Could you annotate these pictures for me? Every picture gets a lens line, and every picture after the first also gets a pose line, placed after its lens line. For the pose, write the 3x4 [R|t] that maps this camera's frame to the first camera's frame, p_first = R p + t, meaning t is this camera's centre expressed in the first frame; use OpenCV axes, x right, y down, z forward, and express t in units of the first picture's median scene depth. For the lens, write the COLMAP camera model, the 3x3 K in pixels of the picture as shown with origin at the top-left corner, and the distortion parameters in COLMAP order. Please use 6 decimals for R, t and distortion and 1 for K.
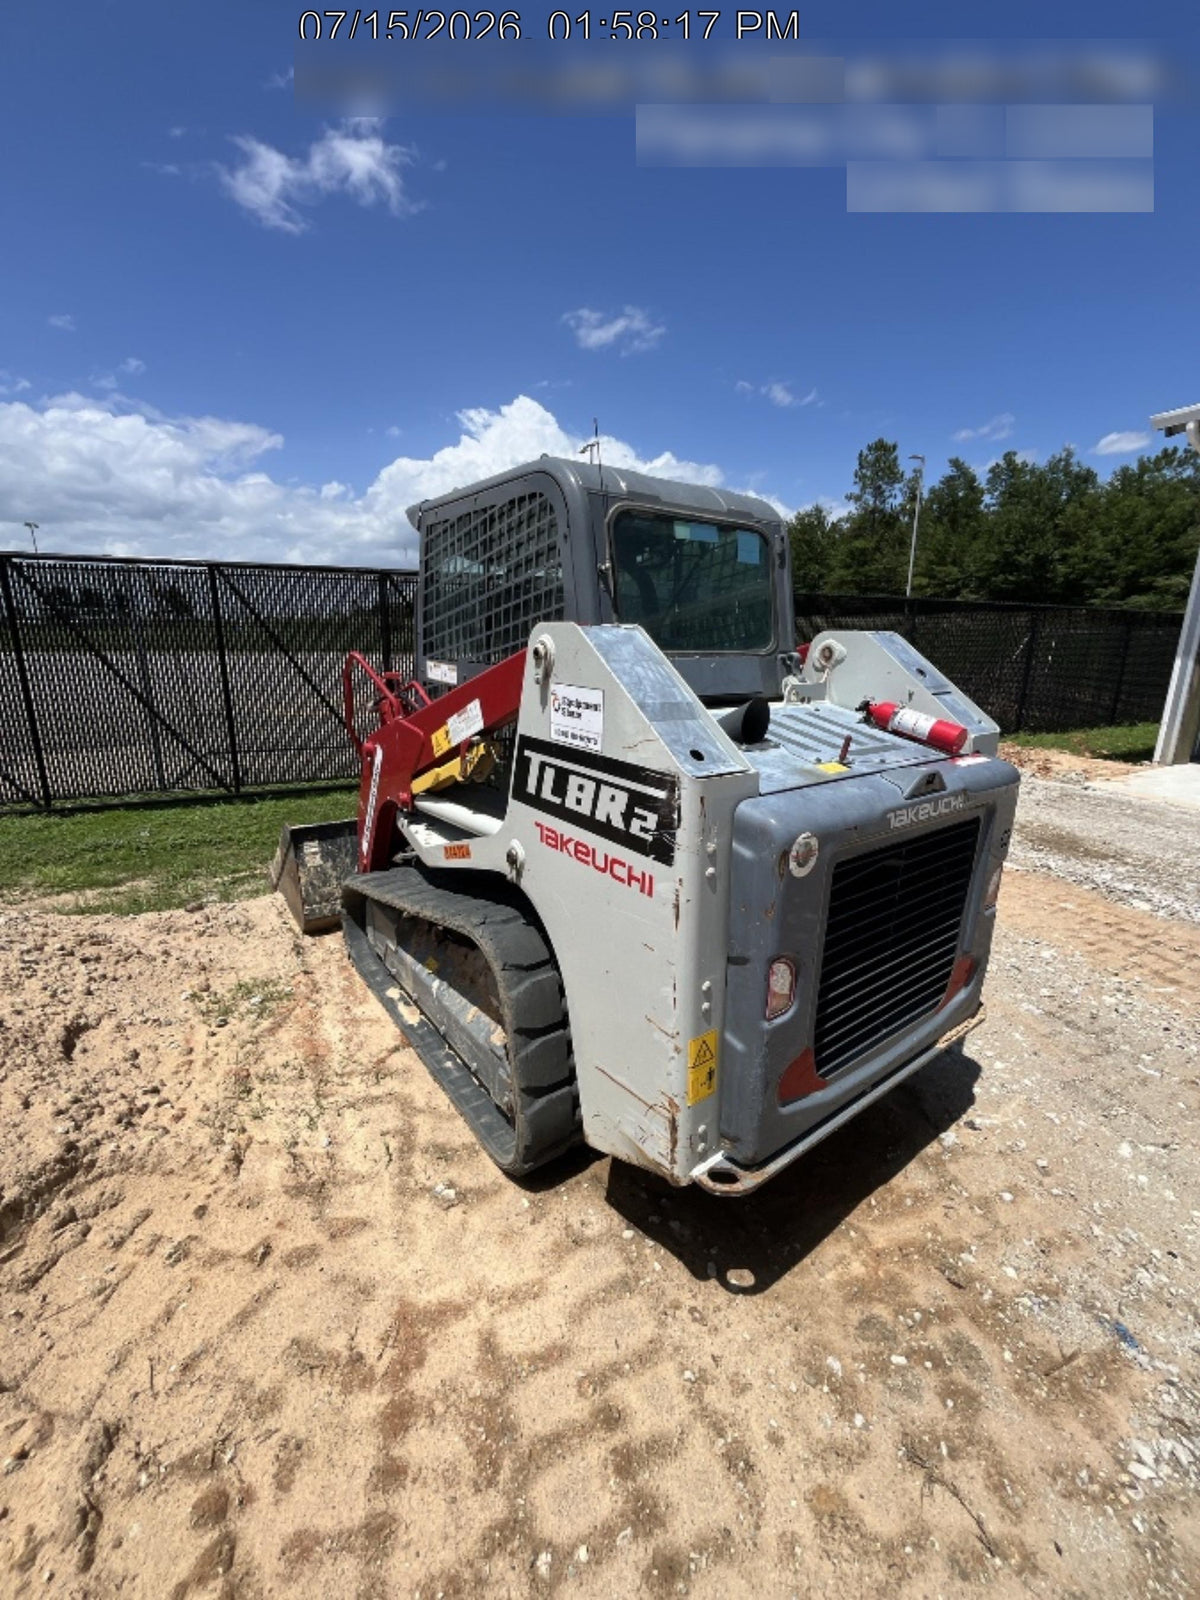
lens RADIAL K [[632.4, 0, 587.4], [0, 632.4, 798.2], [0, 0, 1]] dist [-0.011555, 0.000083]
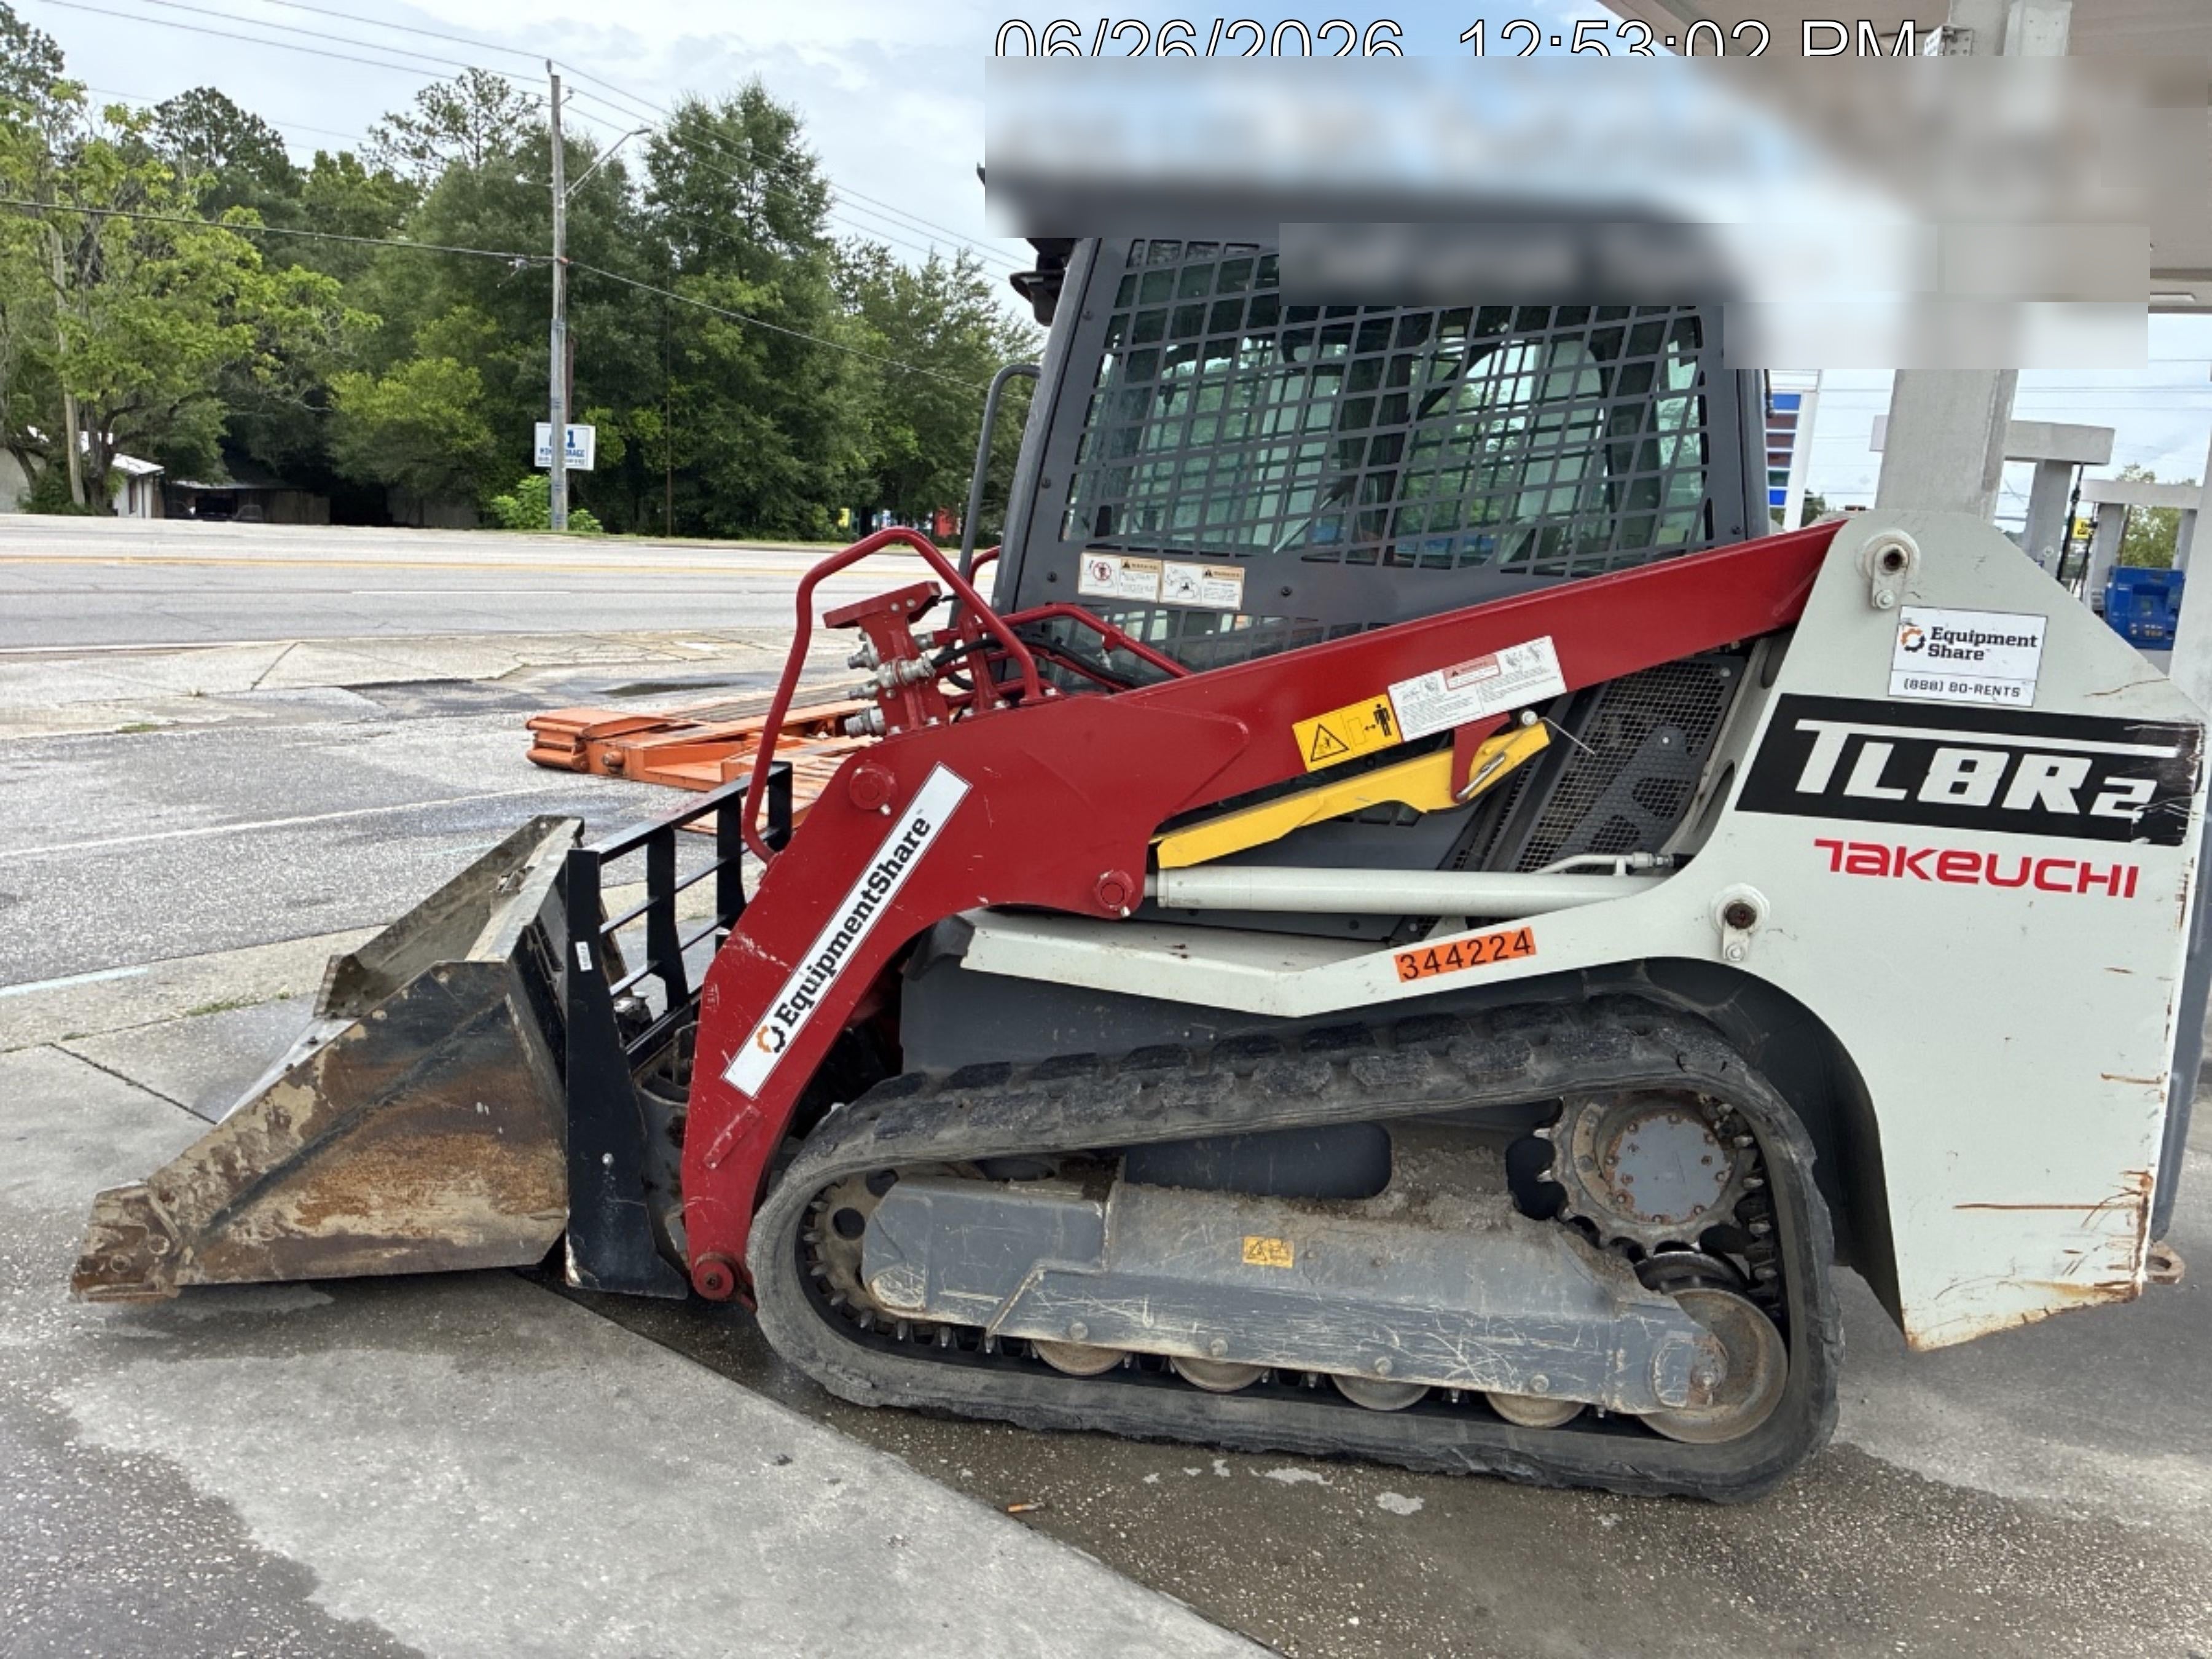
lens RADIAL K [[1598.9, 0, 1124.2], [0, 1598.9, 823.5], [0, 0, 1]] dist [0.054582, -0.044993]
pose [[0.695023, -0.113580, 0.709960, -1.790696], [0.133394, 0.990670, 0.027901, -0.118857], [-0.706505, 0.075313, 0.703690, 0.445229]]
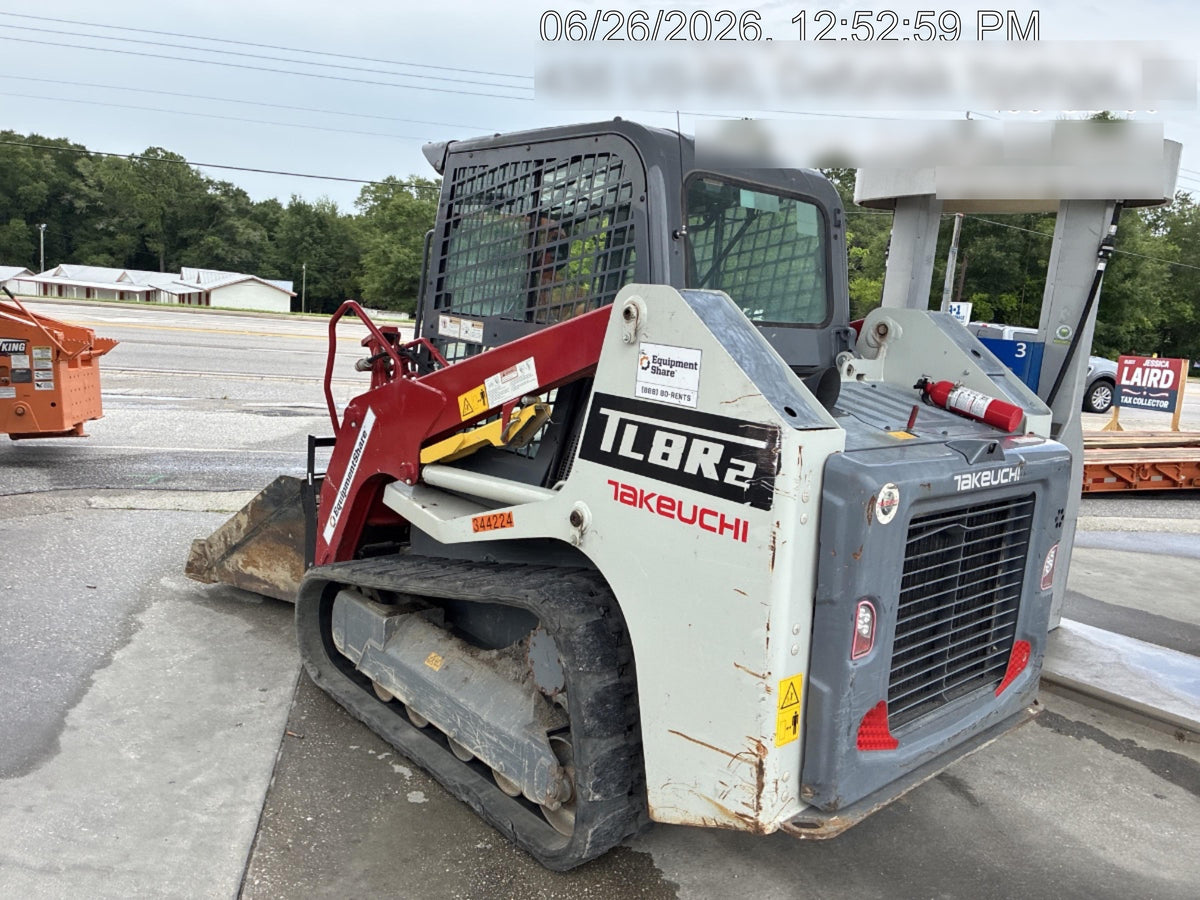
lens RADIAL K [[867.4, 0, 601.9], [0, 867.4, 445.8], [0, 0, 1]] dist [0.054582, -0.044993]
pose [[0.993242, 0.040455, 0.108779, -0.272615], [-0.030858, 0.995597, -0.088510, 0.117308], [-0.111881, 0.084555, 0.990118, -0.393506]]
